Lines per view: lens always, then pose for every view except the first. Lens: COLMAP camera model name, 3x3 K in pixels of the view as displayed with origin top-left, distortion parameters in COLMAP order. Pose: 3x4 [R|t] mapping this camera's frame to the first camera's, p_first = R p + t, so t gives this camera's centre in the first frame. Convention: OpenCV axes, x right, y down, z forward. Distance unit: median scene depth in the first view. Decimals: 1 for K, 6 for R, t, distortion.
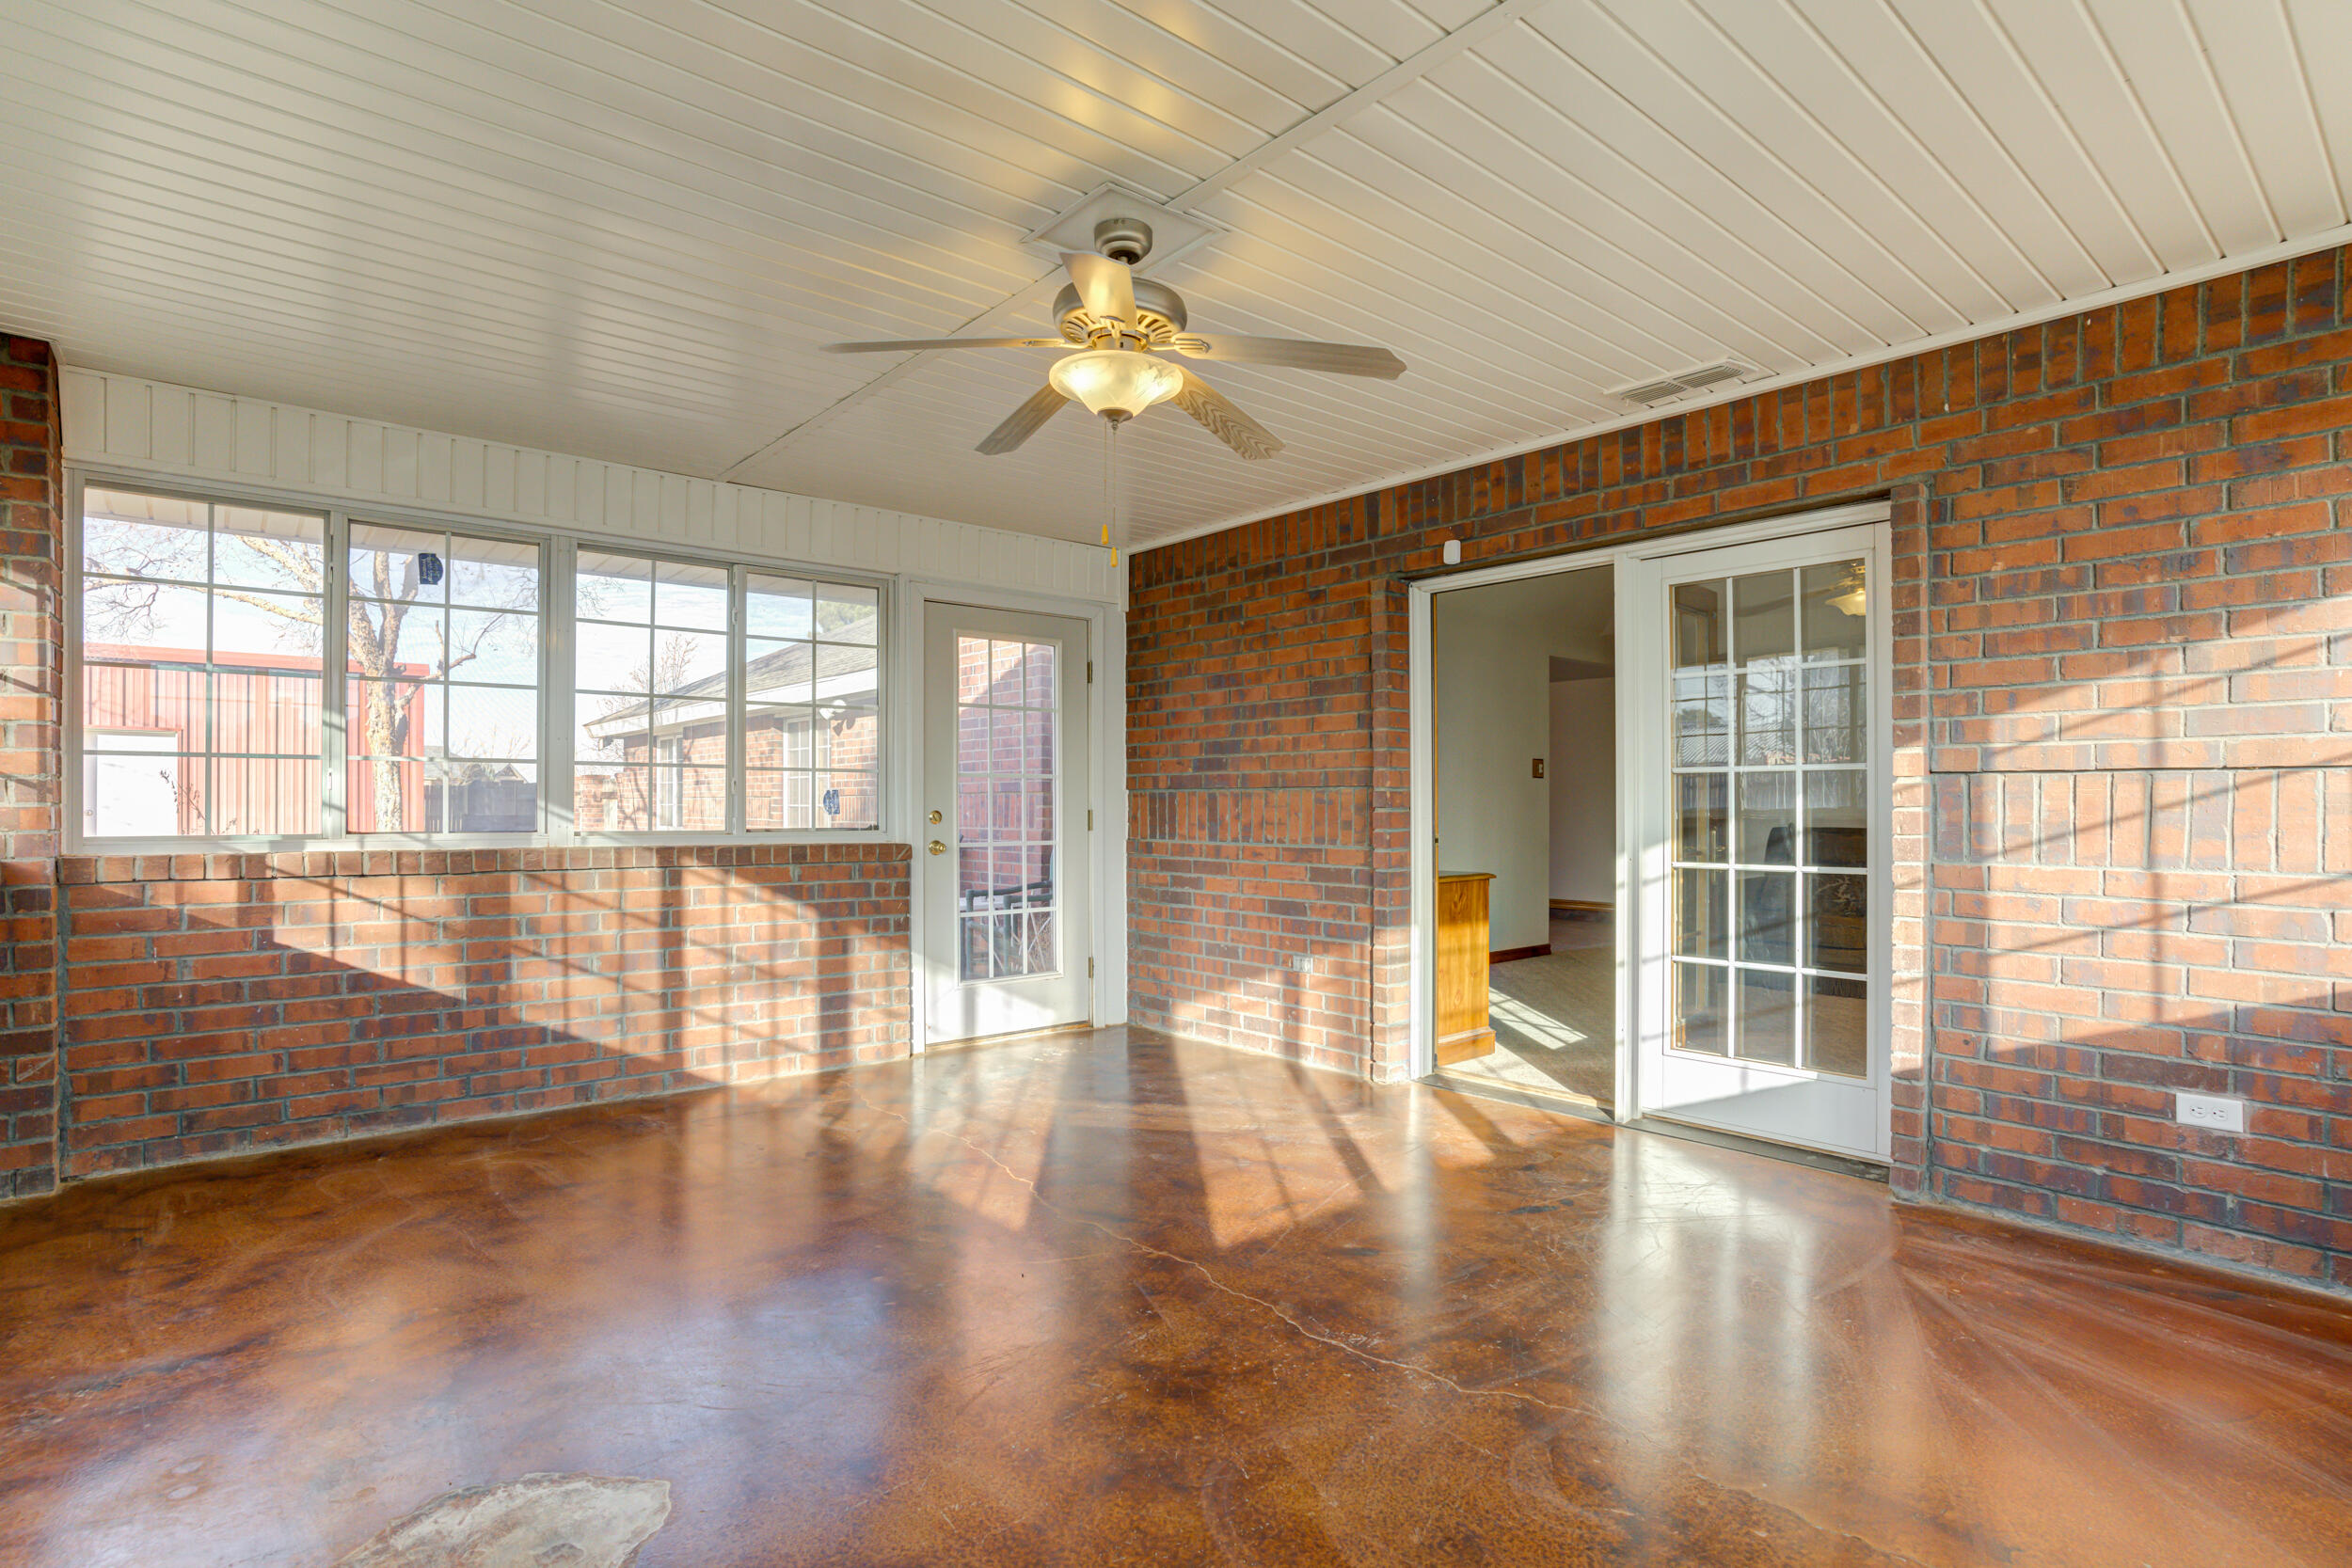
lens RADIAL K [[1151.3, 0, 1171.5], [0, 1151.3, 797.9], [0, 0, 1]] dist [-0.023419, -0.000474]
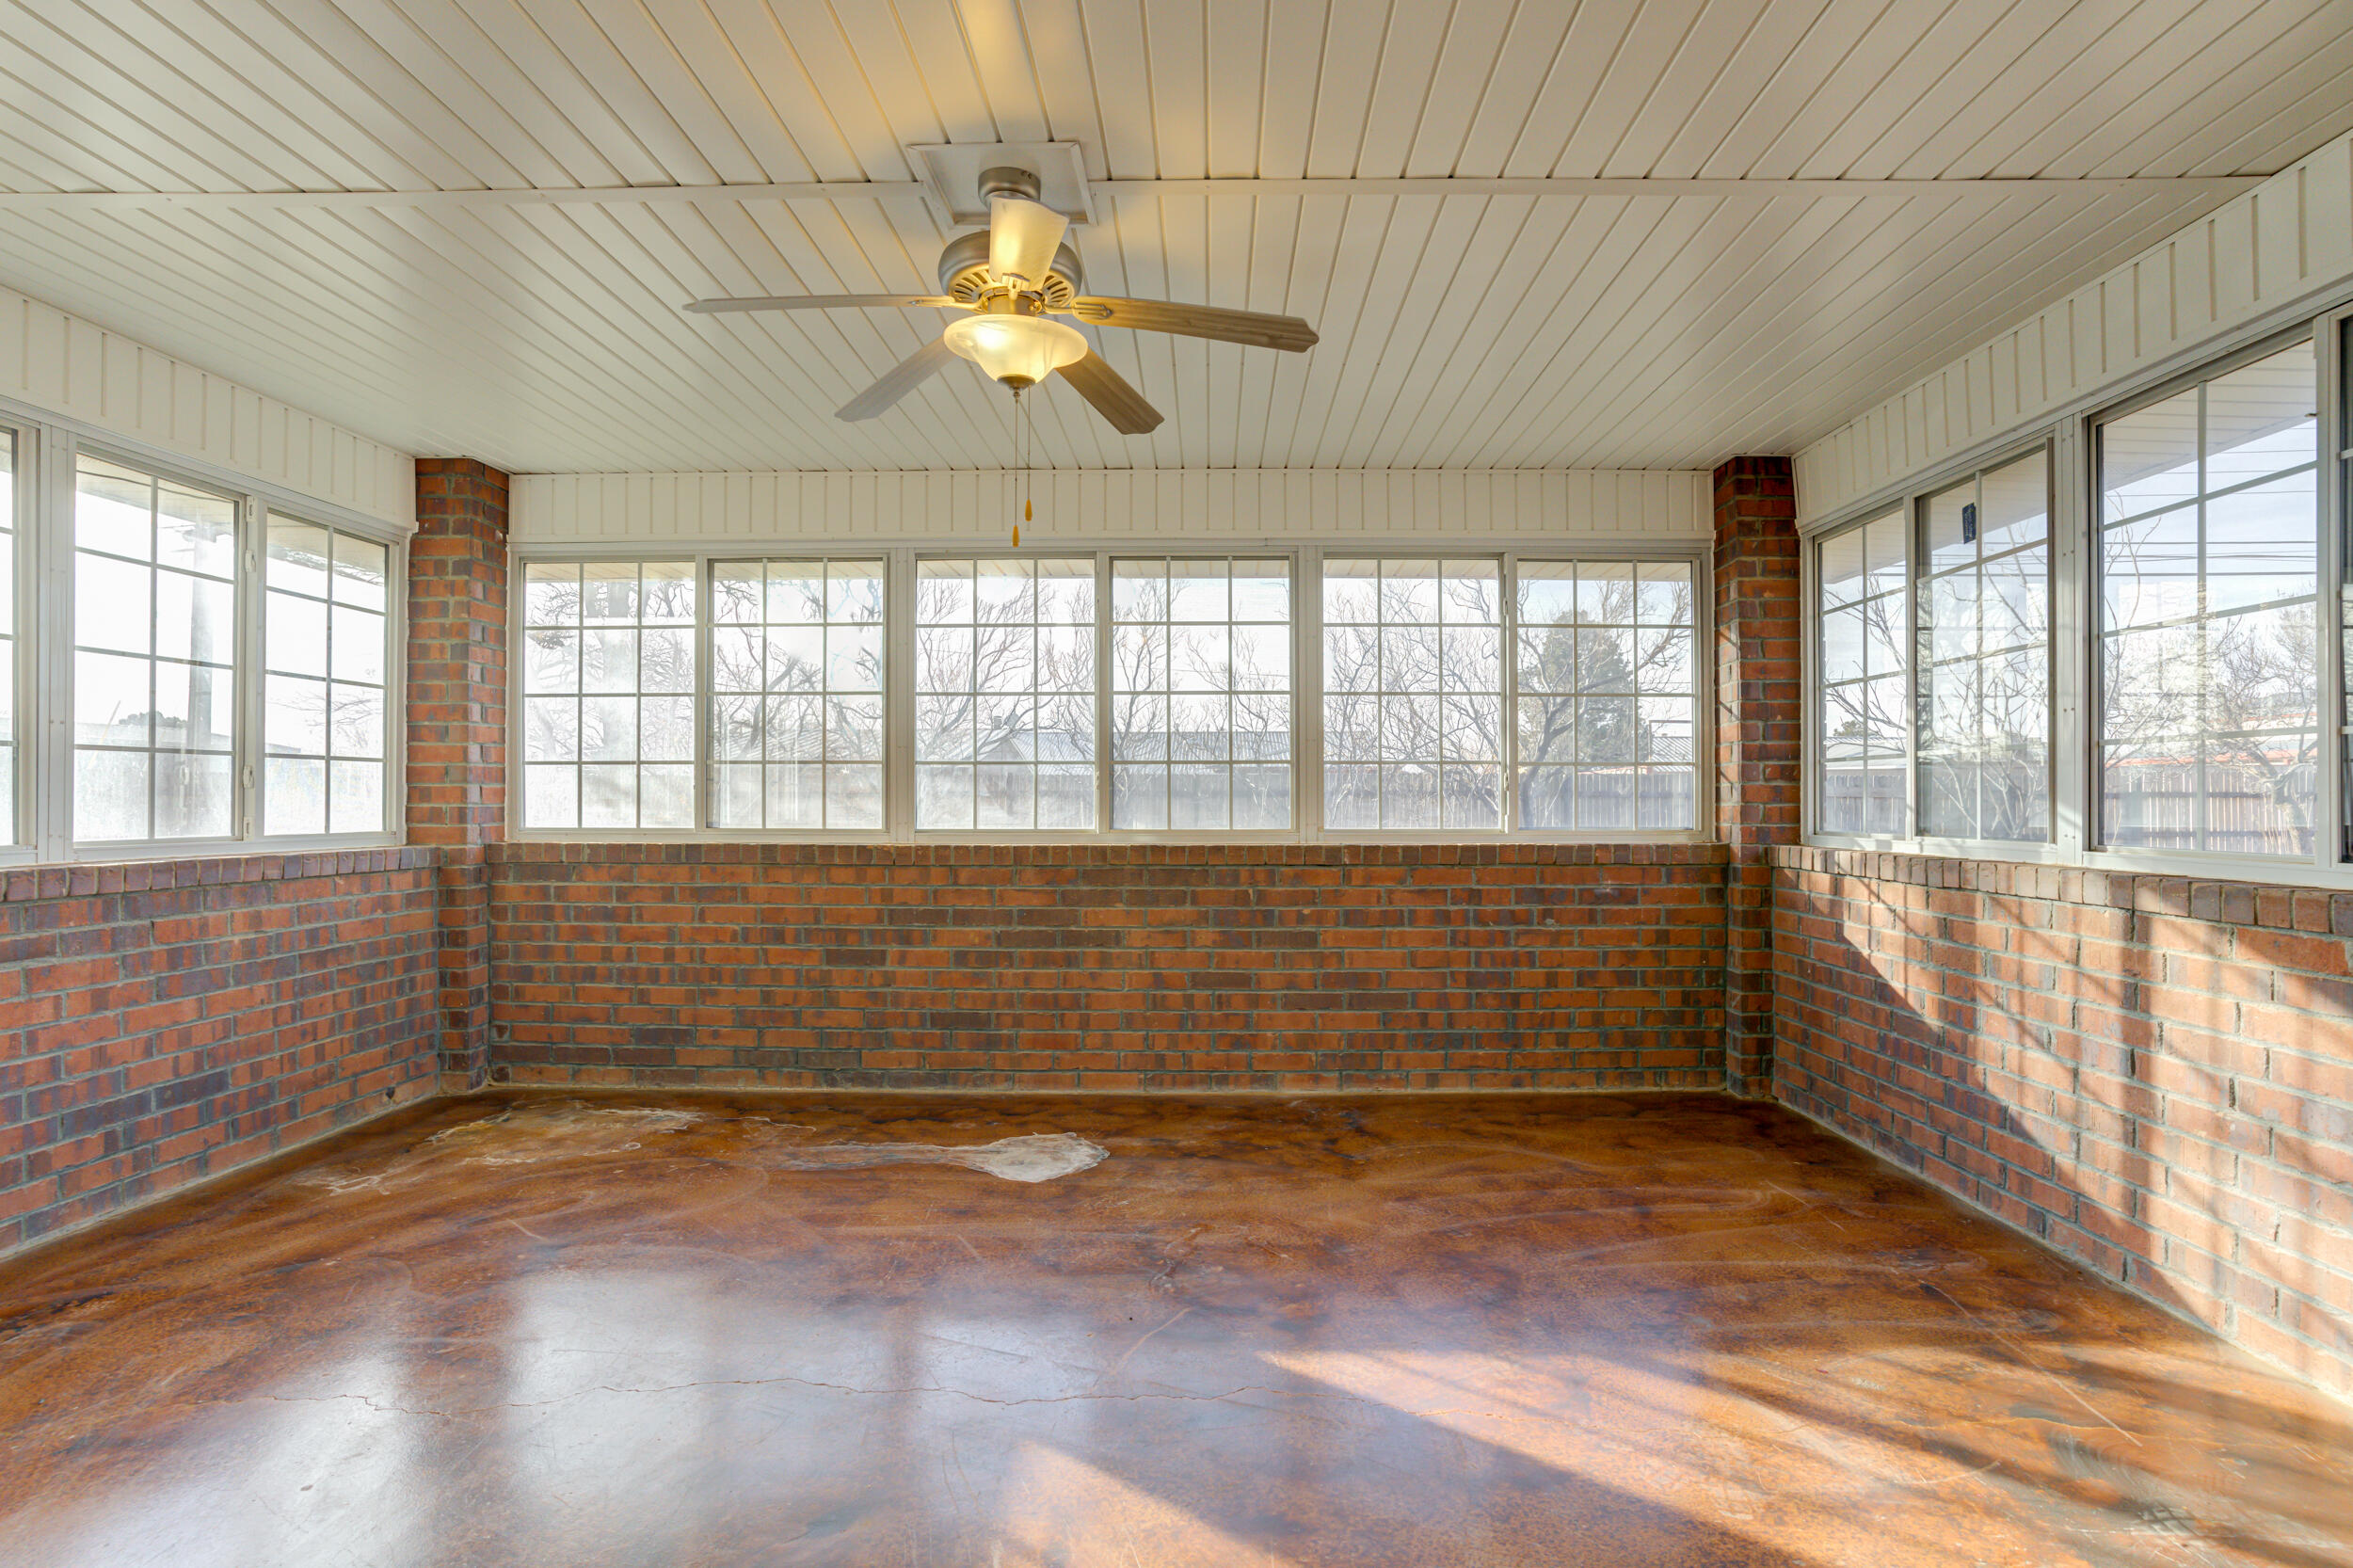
lens RADIAL K [[1151.9, 0, 1177.2], [0, 1151.9, 784.1], [0, 0, 1]] dist [-0.023419, -0.000474]
pose [[-0.664397, -0.012504, -0.747275, 0.344891], [0.005221, 0.999758, -0.021370, 0.005844], [0.747361, -0.018100, -0.664171, 1.064722]]
